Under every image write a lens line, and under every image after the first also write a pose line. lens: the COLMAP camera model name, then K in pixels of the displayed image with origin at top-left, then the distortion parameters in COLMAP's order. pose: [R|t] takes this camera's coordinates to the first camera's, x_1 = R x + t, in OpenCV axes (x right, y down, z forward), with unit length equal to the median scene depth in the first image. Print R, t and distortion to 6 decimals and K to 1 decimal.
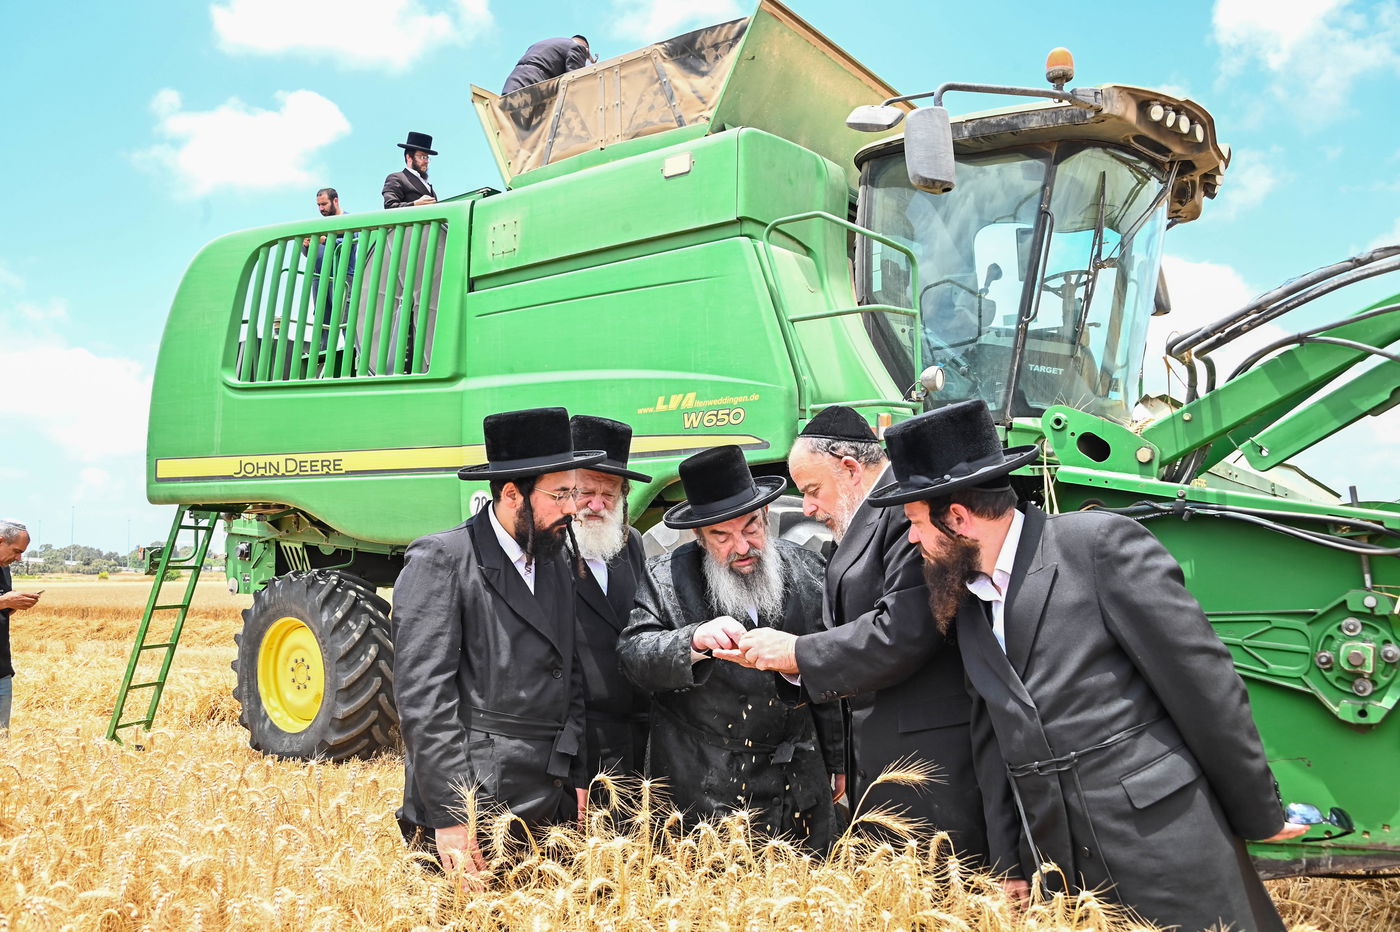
lens RADIAL K [[1124.3, 0, 694.3], [0, 1124.3, 472.0], [0, 0, 1]] dist [-0.137040, 0.059337]
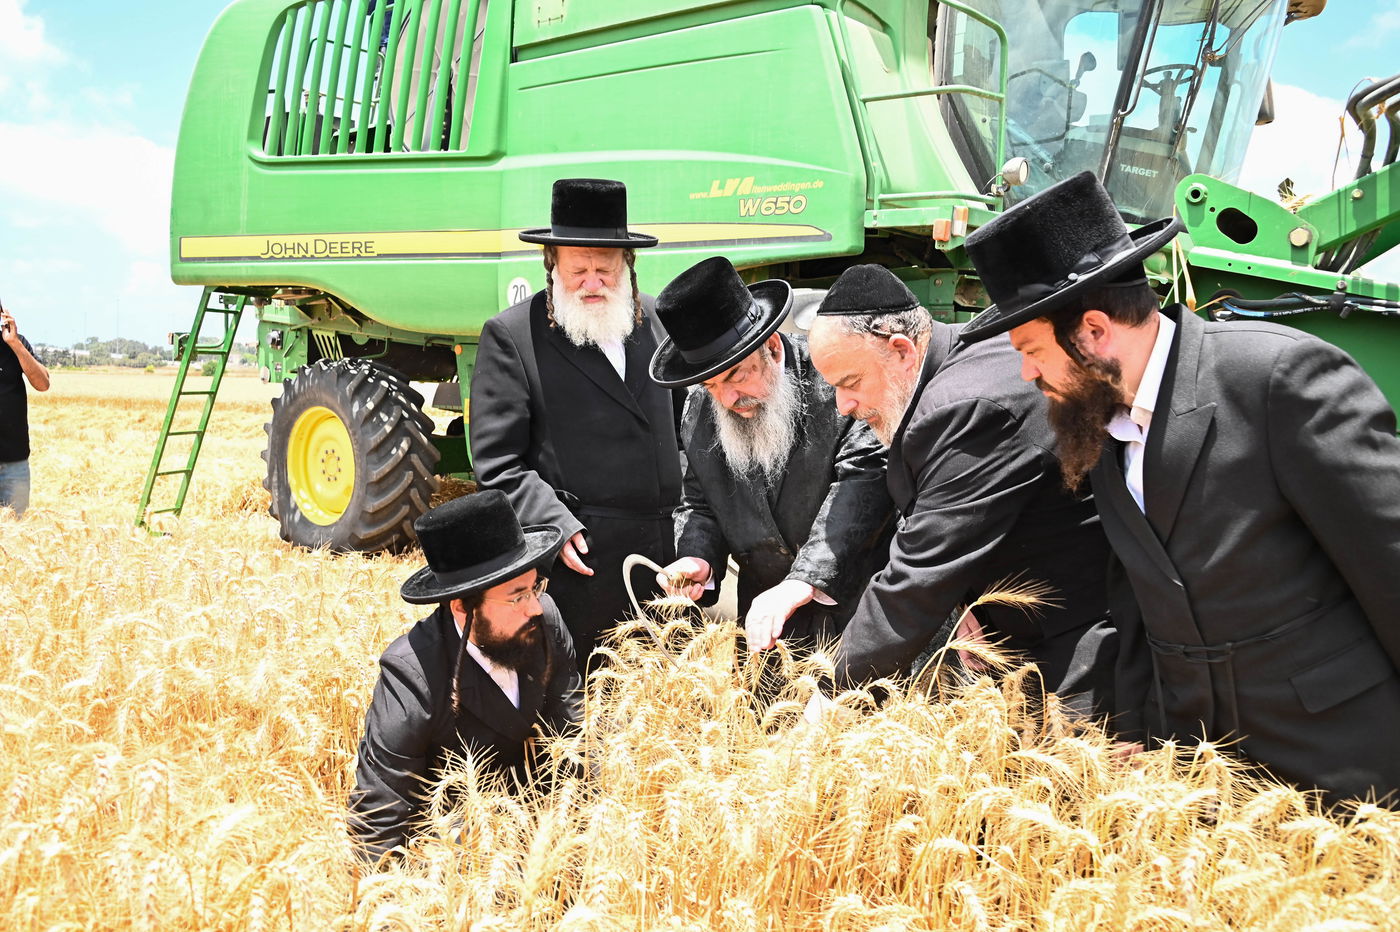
lens RADIAL K [[1129.2, 0, 702.2], [0, 1129.2, 473.3], [0, 0, 1]] dist [-0.143615, 0.079372]
pose [[0.998528, 0.047135, -0.026833, -0.004725], [-0.042023, 0.985117, 0.166669, 0.015599], [0.034290, -0.165296, 0.985648, 0.052821]]
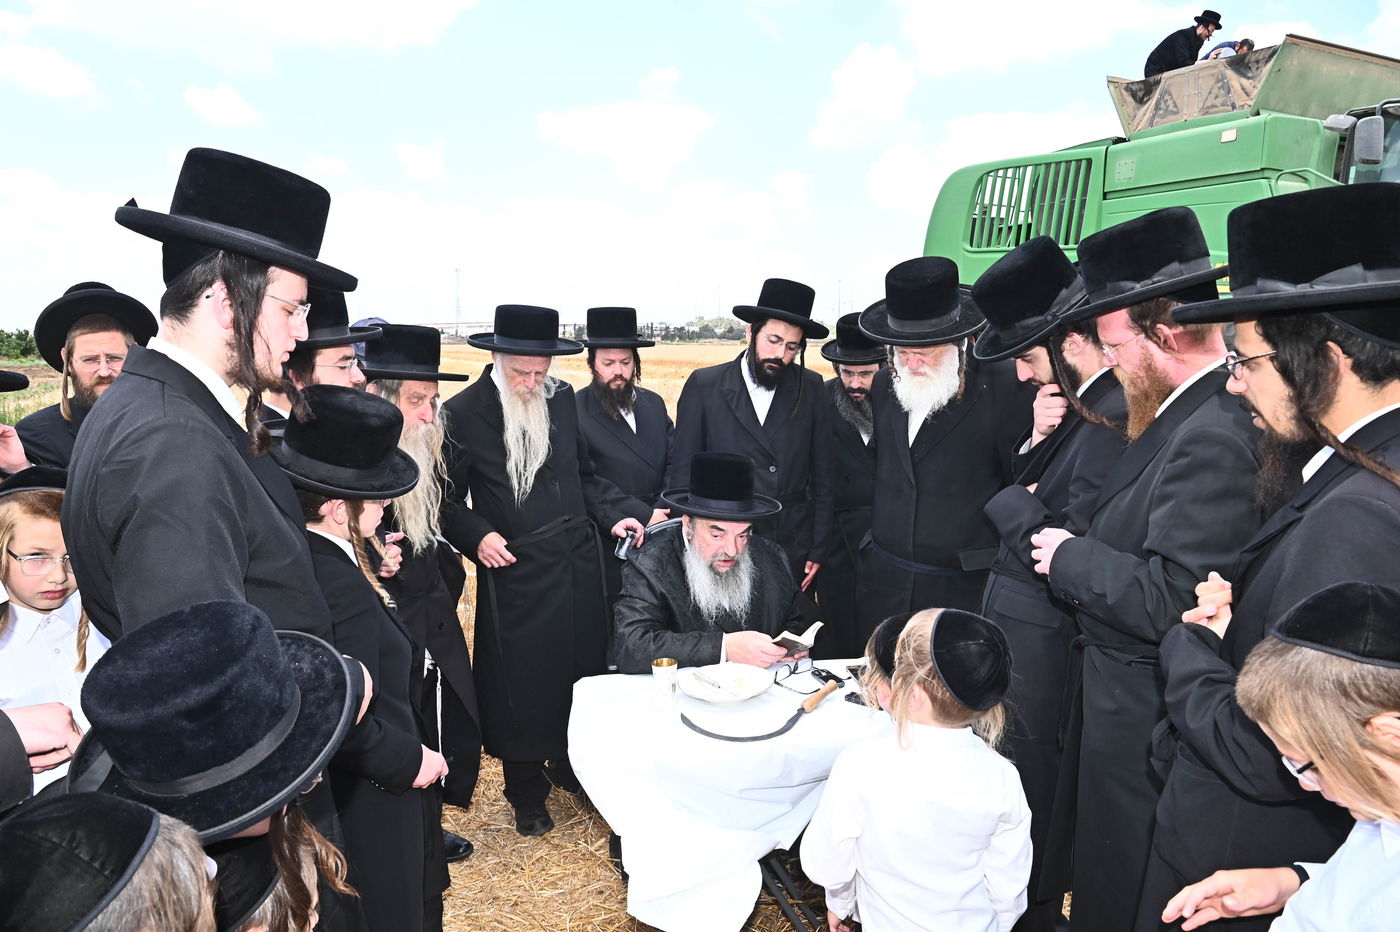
lens RADIAL K [[973.7, 0, 735.4], [0, 973.7, 427.0], [0, 0, 1]] dist [-0.031131, -0.000372]
pose [[0.874344, 0.070687, -0.480131, 0.066734], [0.014153, 0.985201, 0.170819, -0.080572], [0.485100, -0.156150, 0.860404, -0.805588]]
